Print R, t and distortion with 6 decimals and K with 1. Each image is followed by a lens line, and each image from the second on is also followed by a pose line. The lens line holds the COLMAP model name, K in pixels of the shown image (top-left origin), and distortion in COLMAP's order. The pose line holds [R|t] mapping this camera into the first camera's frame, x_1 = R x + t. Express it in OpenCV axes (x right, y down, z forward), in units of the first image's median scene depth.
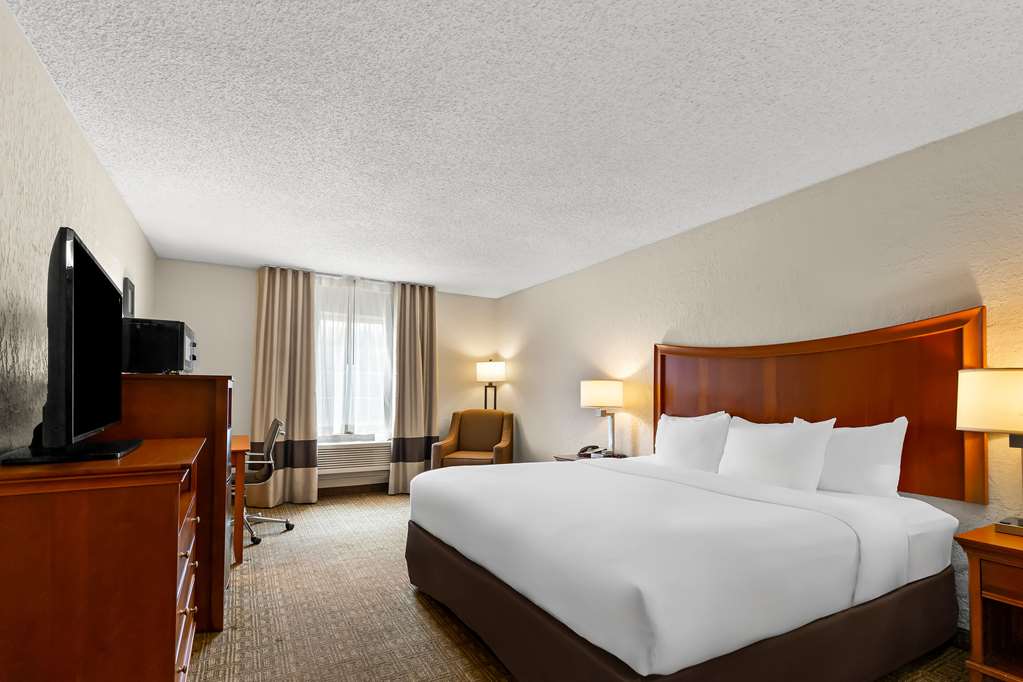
lens RADIAL K [[489.8, 0, 509.0], [0, 489.8, 380.0], [0, 0, 1]] dist [-0.000022, 0.000115]
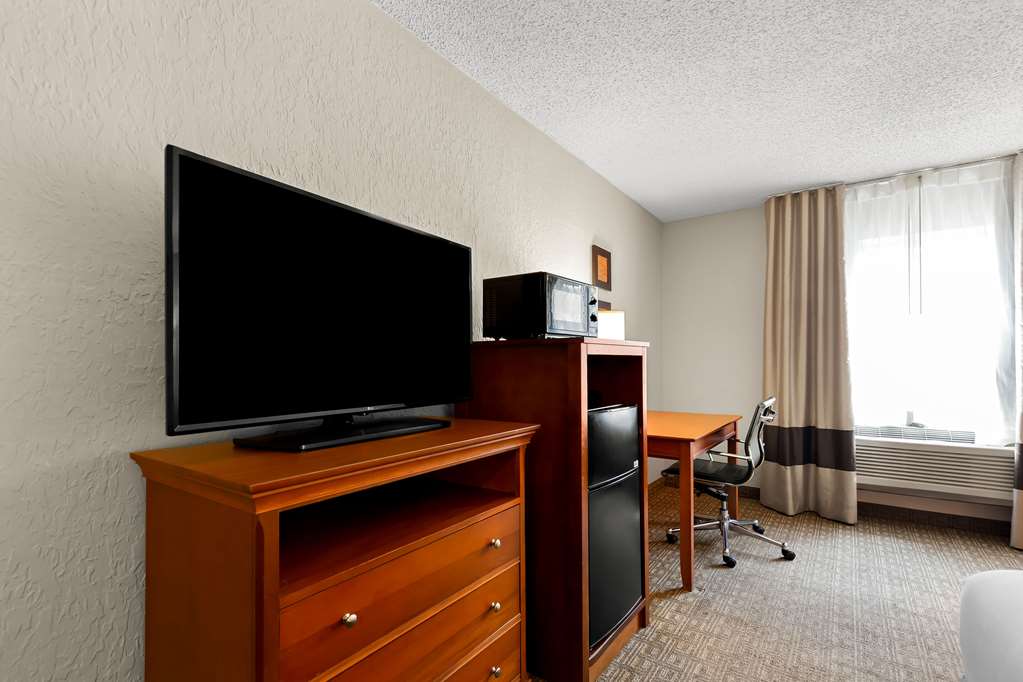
lens RADIAL K [[474.3, 0, 509.4], [0, 474.3, 357.4], [0, 0, 1]] dist [0.003284, 0.000910]
pose [[0.432477, -0.020009, -0.901423, -0.005739], [0.032826, 0.999440, -0.006436, 0.010088], [0.901047, -0.026806, 0.432892, 0.296153]]
